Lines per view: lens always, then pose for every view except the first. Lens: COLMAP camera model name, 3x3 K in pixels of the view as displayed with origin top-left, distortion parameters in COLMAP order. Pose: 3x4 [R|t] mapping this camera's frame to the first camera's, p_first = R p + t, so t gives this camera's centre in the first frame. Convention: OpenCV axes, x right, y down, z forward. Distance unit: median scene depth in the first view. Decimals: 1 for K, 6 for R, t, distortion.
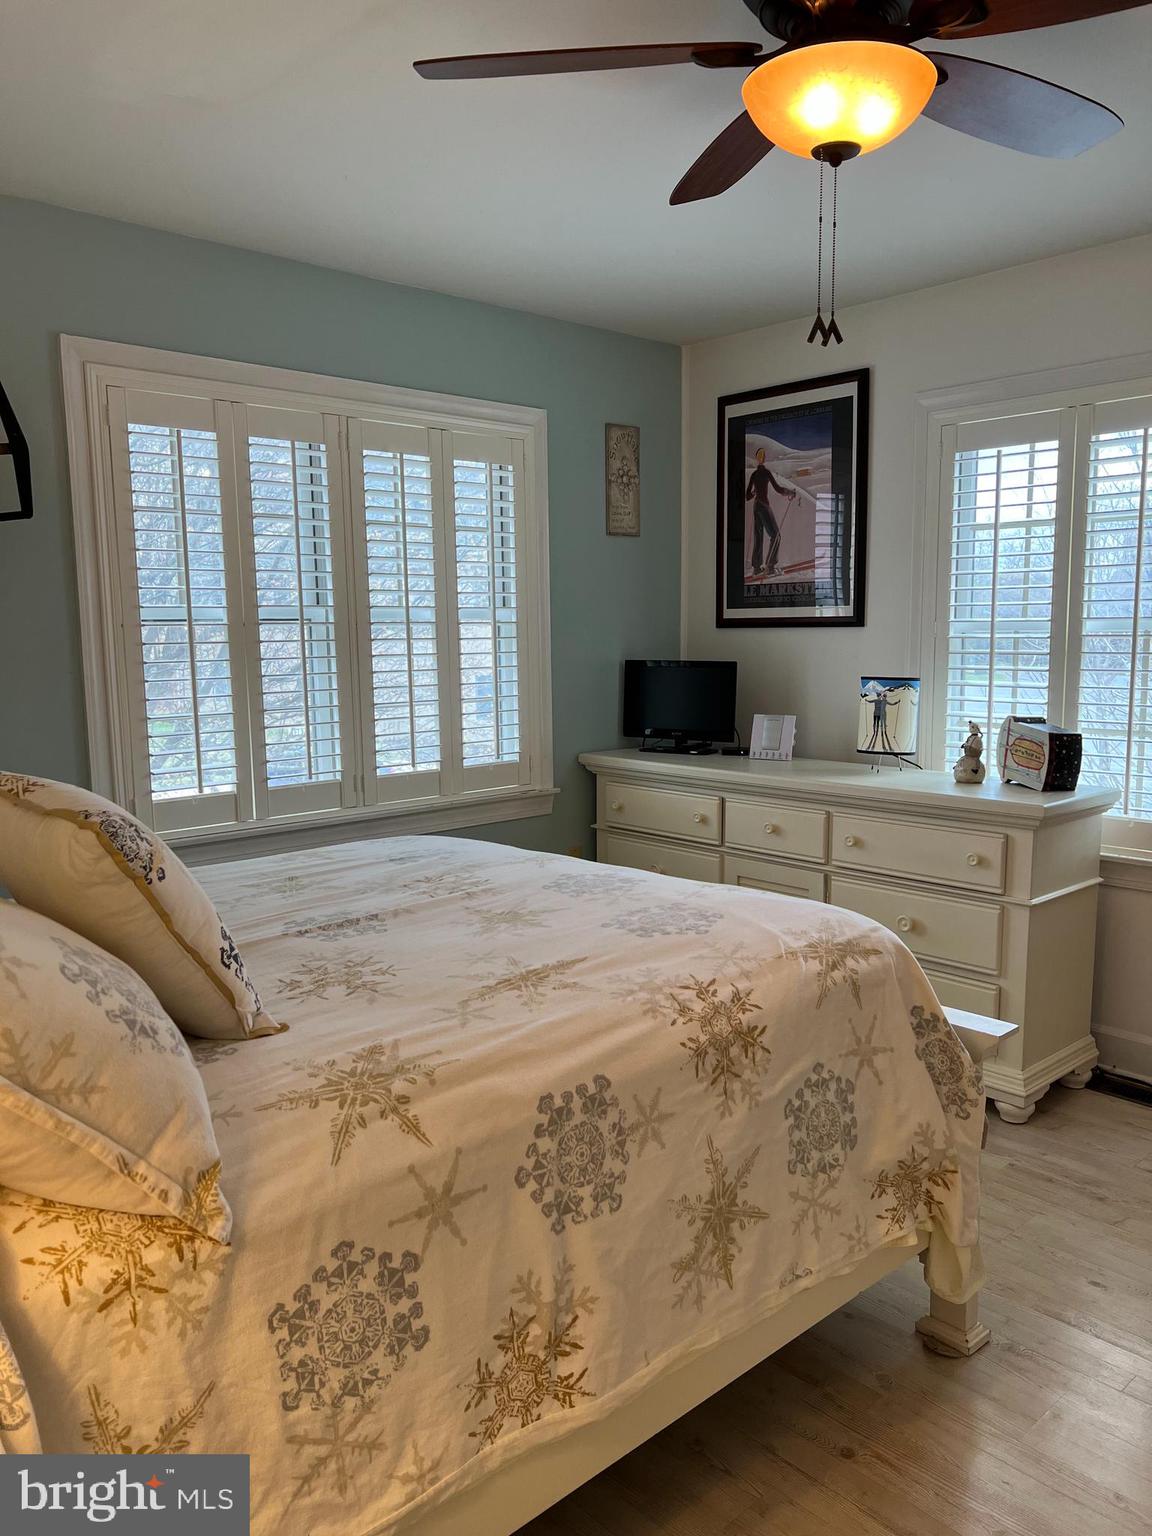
lens RADIAL K [[1165.7, 0, 562.0], [0, 1165.7, 777.7], [0, 0, 1]] dist [0.046618, -0.069885]
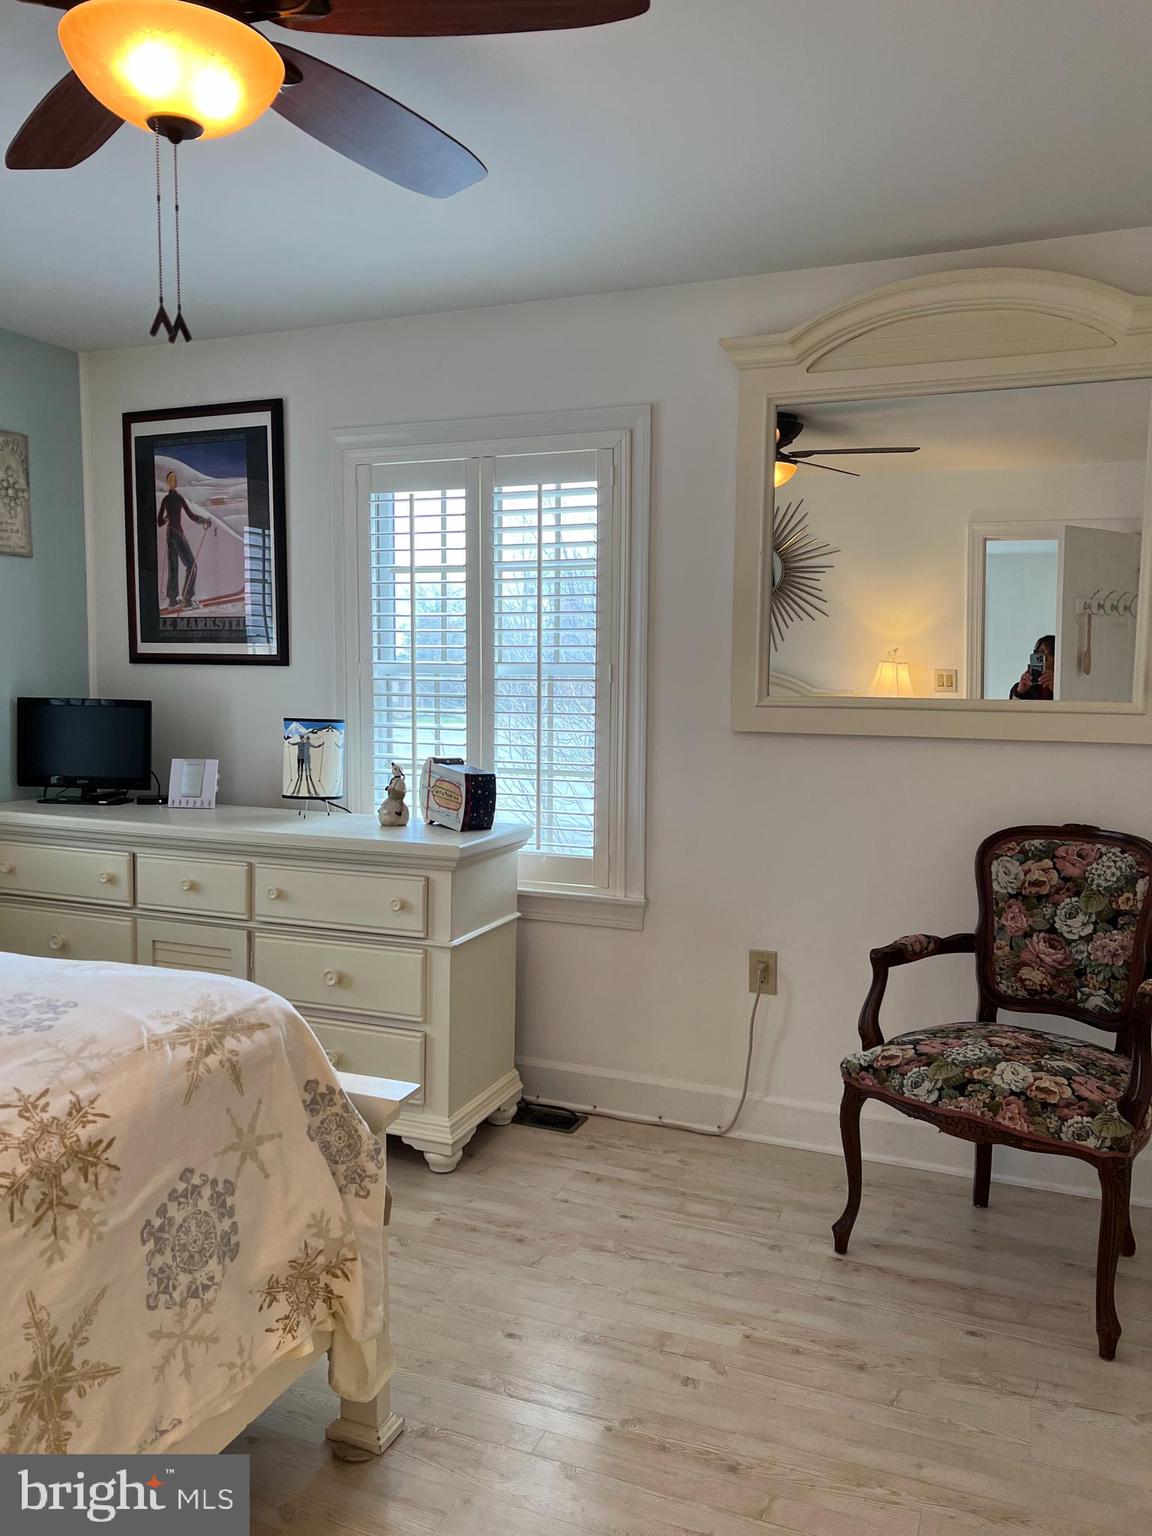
lens RADIAL K [[1165.7, 0, 561.2], [0, 1165.7, 765.4], [0, 0, 1]] dist [0.046618, -0.069885]
pose [[0.904537, -0.017803, 0.426022, 0.063913], [0.037212, 0.998612, -0.037278, -0.004957], [-0.424767, 0.049572, 0.903944, 0.056884]]
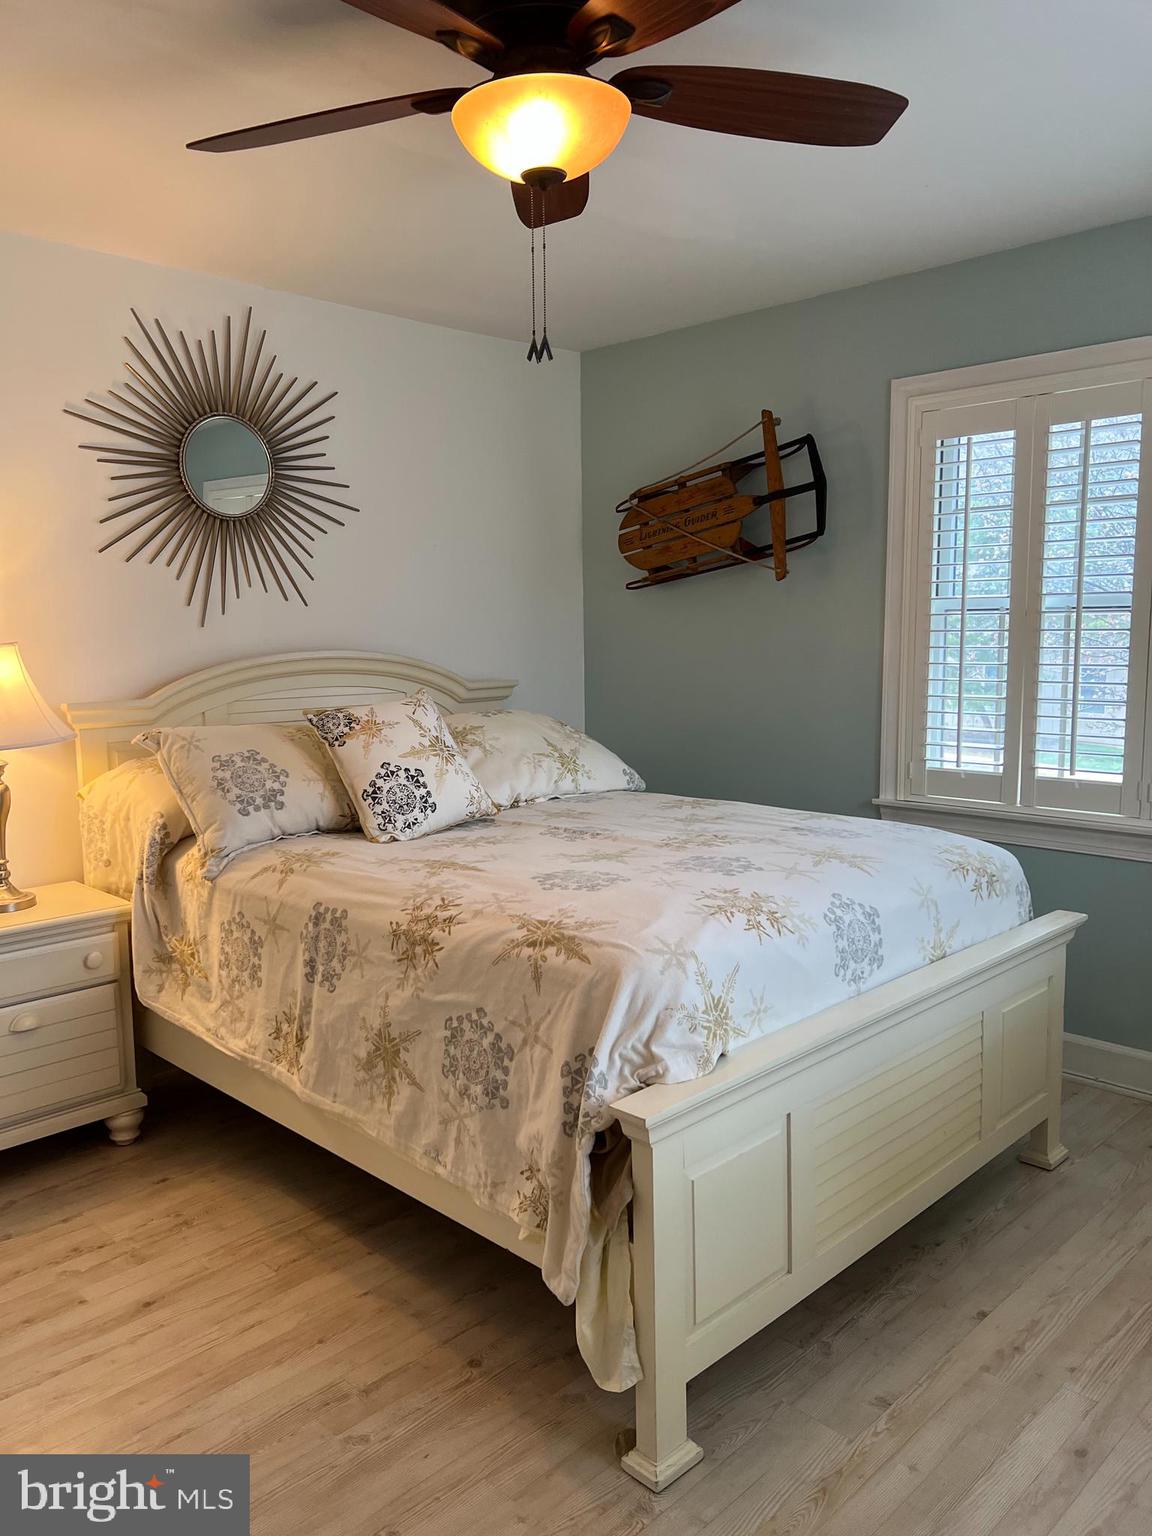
lens RADIAL K [[1165.7, 0, 574.8], [0, 1165.7, 777.1], [0, 0, 1]] dist [0.046618, -0.069885]
pose [[0.044876, 0.141887, -0.988865, 0.792559], [-0.121671, 0.983270, 0.135563, -0.086451], [0.991556, 0.114232, 0.061389, 0.597618]]
